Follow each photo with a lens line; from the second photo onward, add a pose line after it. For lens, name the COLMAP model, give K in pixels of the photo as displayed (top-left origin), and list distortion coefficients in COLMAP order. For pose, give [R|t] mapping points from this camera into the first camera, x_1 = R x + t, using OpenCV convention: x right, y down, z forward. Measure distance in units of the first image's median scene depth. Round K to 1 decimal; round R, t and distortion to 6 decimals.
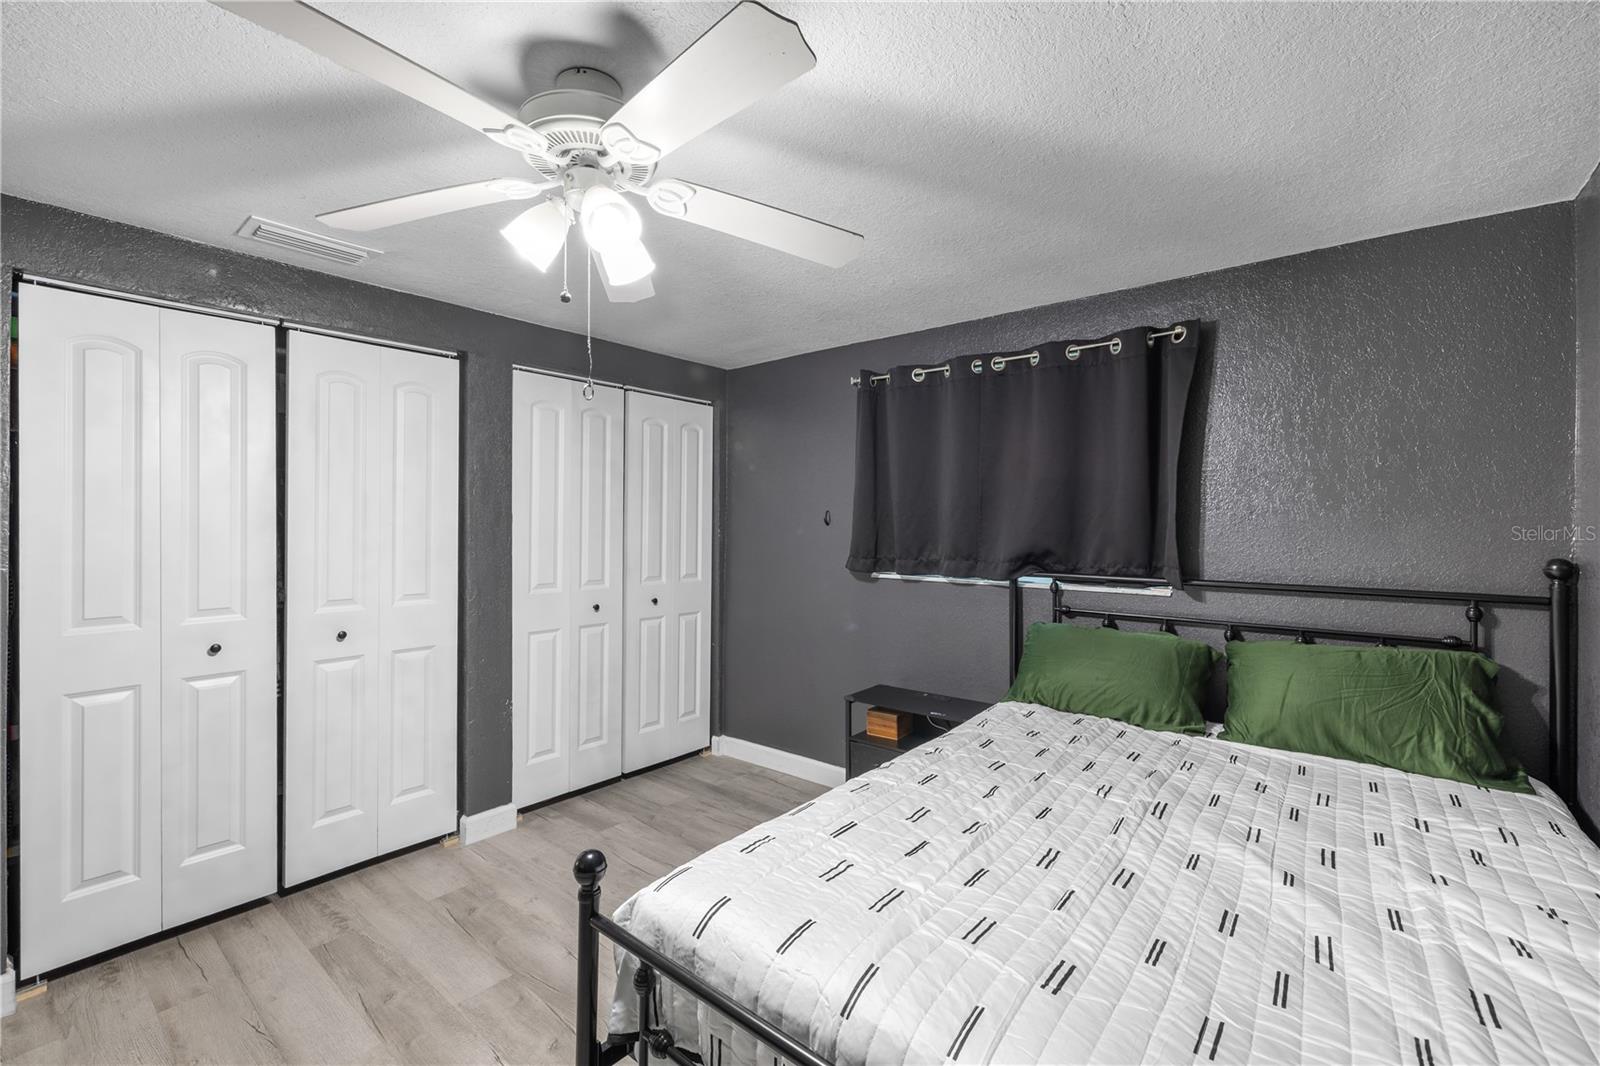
lens RADIAL K [[683.2, 0, 798.1], [0, 683.2, 508.9], [0, 0, 1]] dist [0.001121, -0.000059]
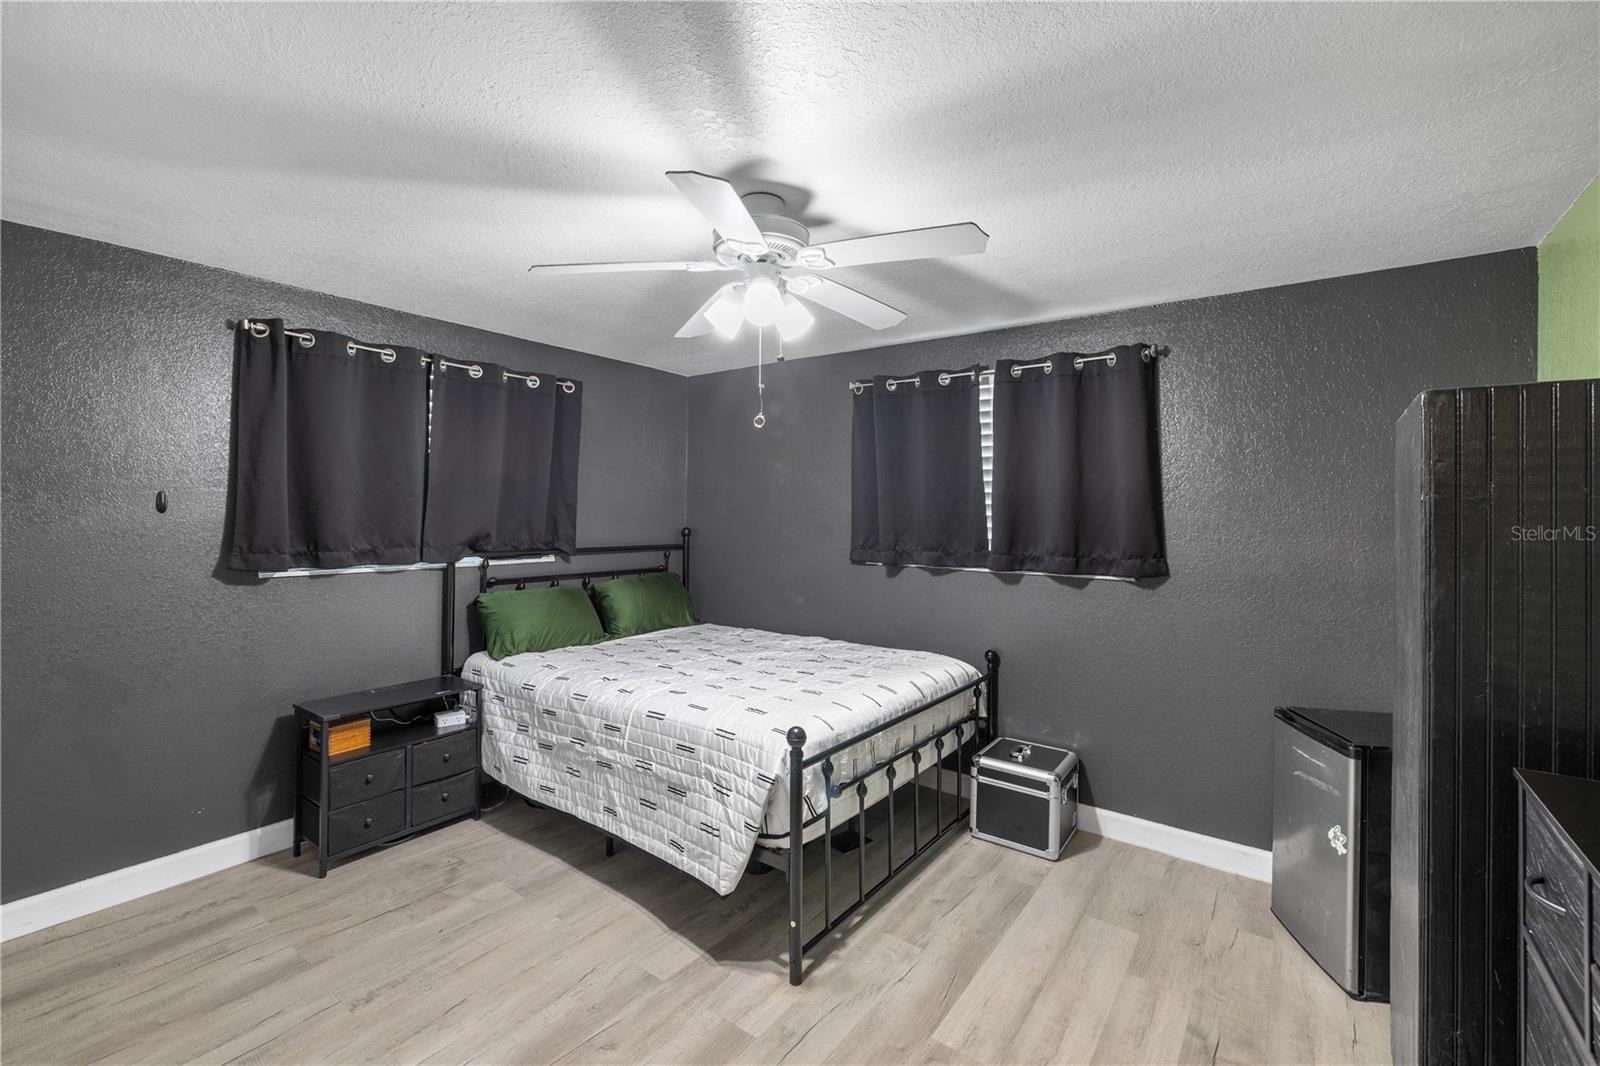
lens RADIAL K [[683.2, 0, 798.1], [0, 683.2, 508.9], [0, 0, 1]] dist [0.001121, -0.000059]
pose [[-0.046589, 0.000384, 0.998914, -0.909483], [-0.033076, 0.999451, -0.001927, 0.000001], [-0.998366, -0.033130, -0.046551, 0.523685]]
